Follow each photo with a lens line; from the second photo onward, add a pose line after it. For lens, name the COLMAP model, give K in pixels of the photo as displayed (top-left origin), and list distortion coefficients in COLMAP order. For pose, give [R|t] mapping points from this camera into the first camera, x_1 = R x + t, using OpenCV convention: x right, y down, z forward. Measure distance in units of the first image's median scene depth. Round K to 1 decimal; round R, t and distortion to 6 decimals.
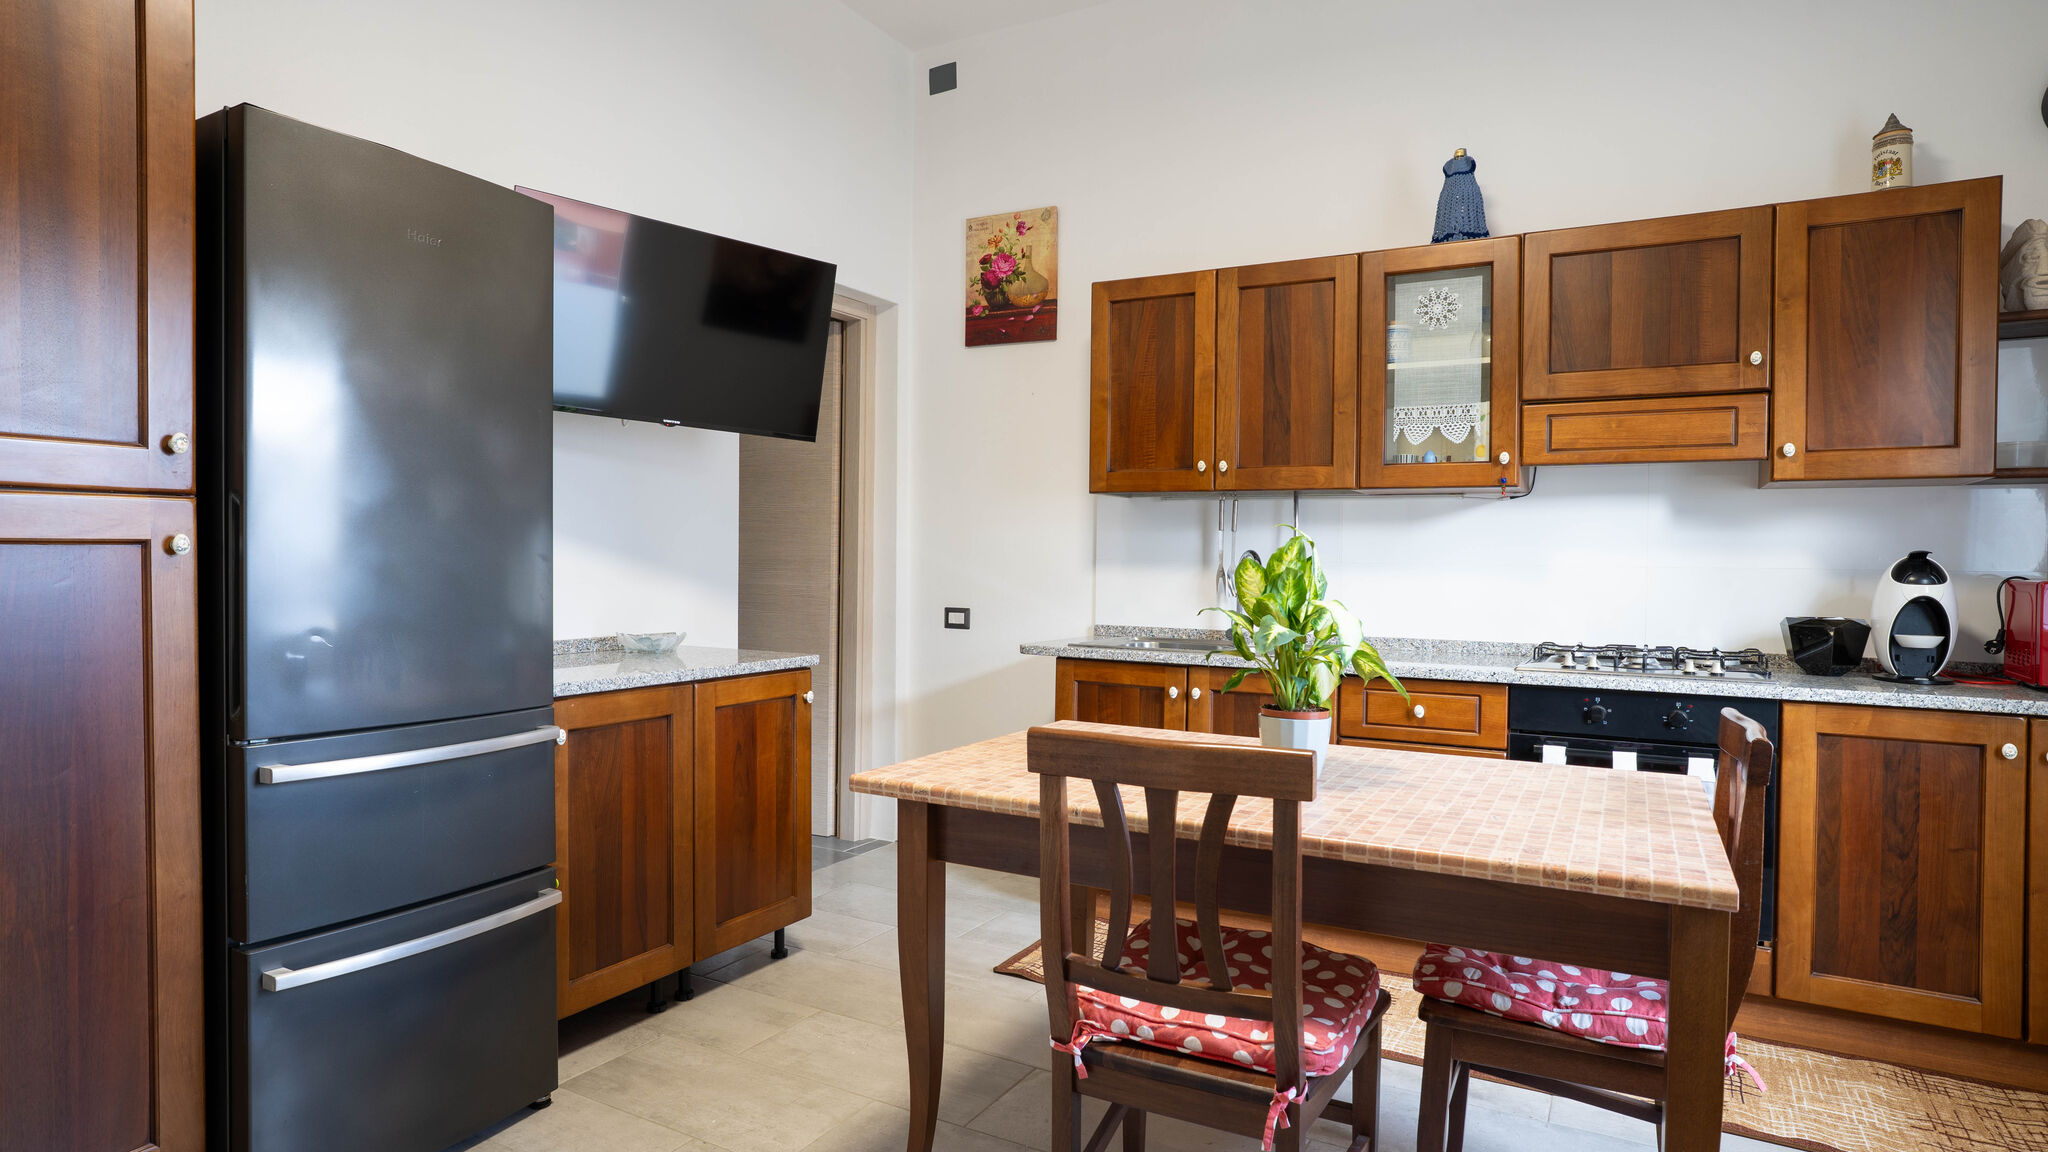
lens RADIAL K [[1122.9, 0, 1020.7], [0, 1122.9, 571.9], [0, 0, 1]] dist [-0.048252, 0.033053]
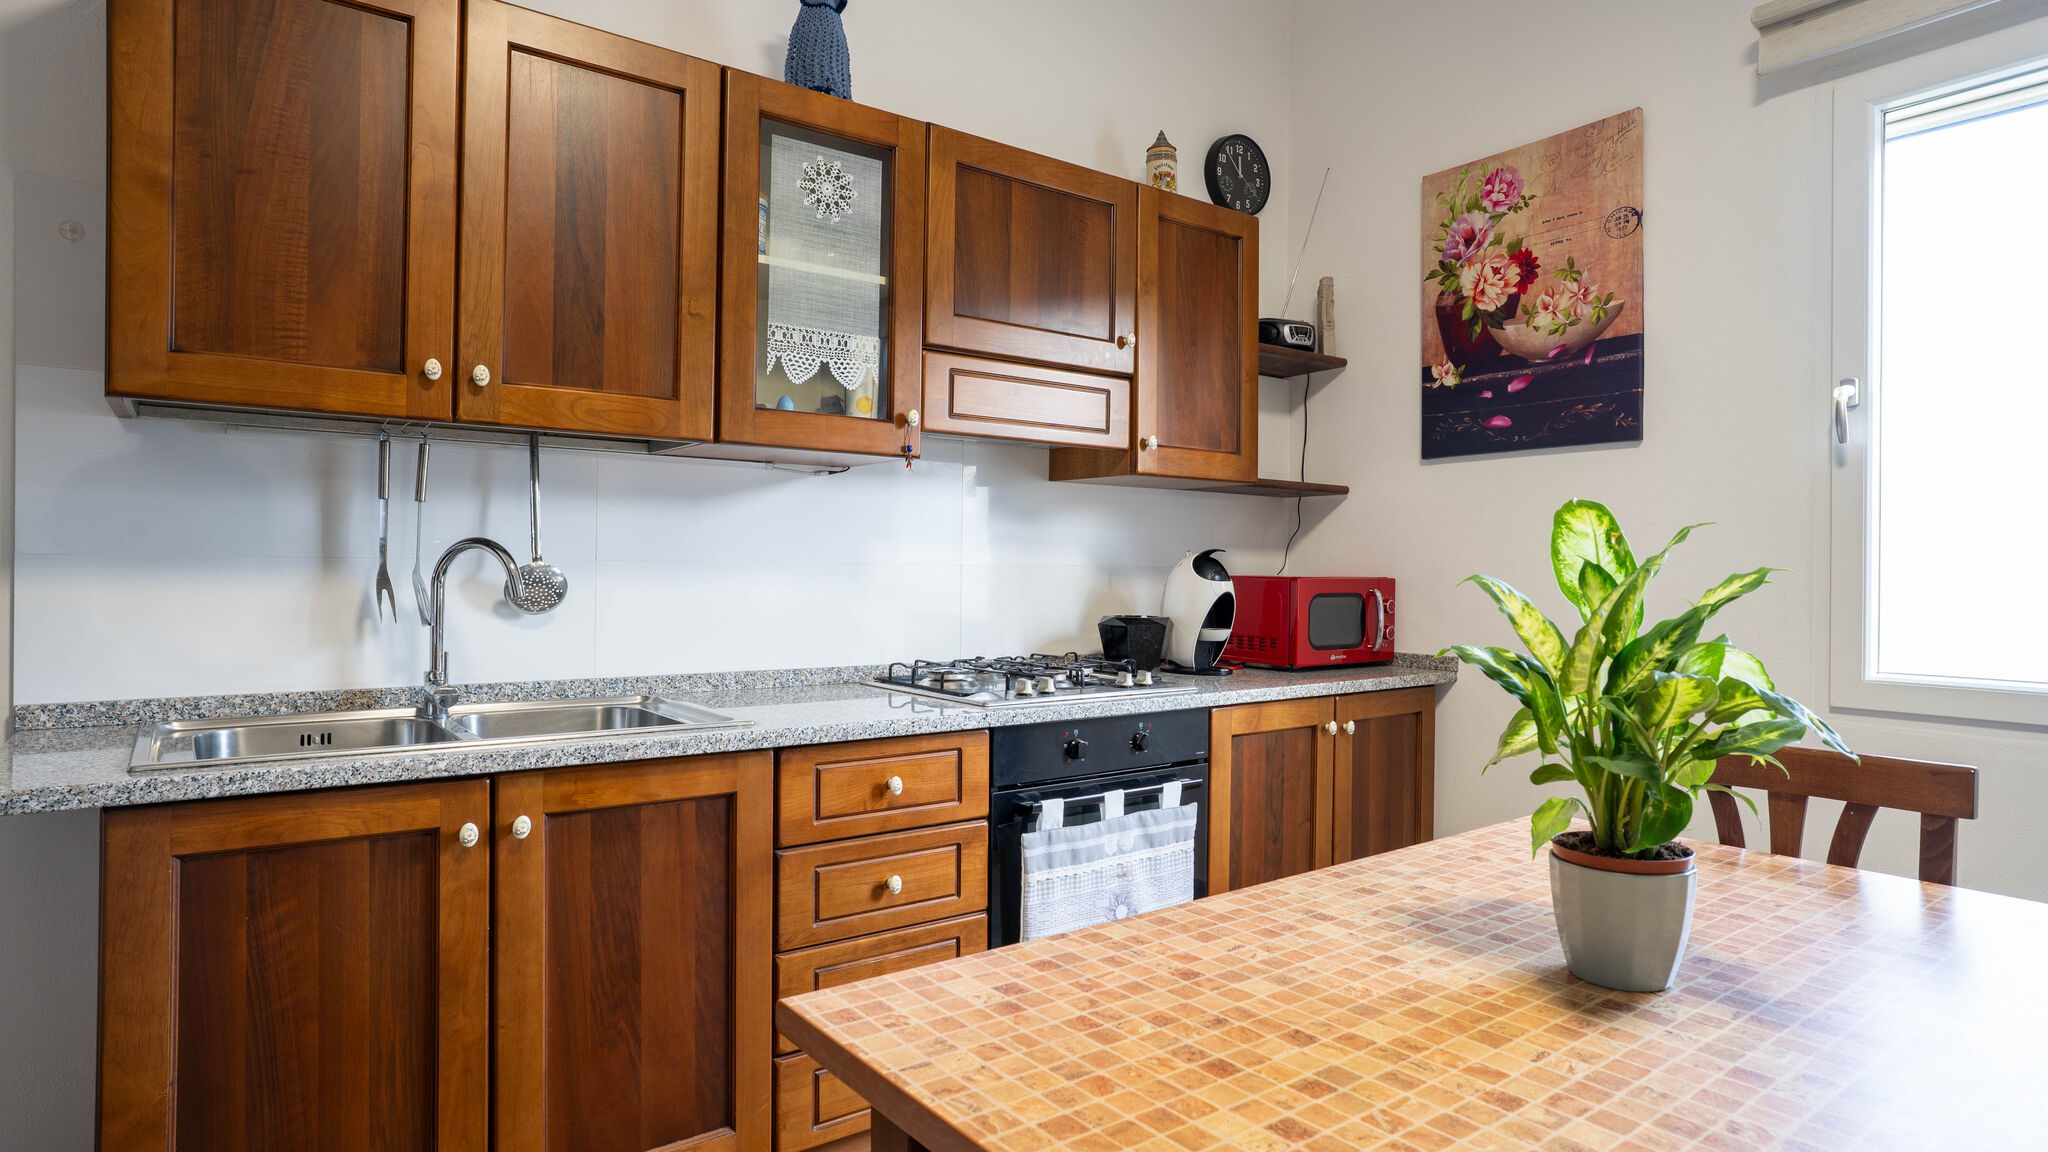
lens RADIAL K [[1122.9, 0, 1022.5], [0, 1122.9, 572.4], [0, 0, 1]] dist [-0.048252, 0.033053]
pose [[0.400396, -0.013117, 0.916248, -0.232232], [0.004400, 0.999914, 0.012392, -0.010487], [-0.916332, -0.000930, 0.400419, 0.687822]]
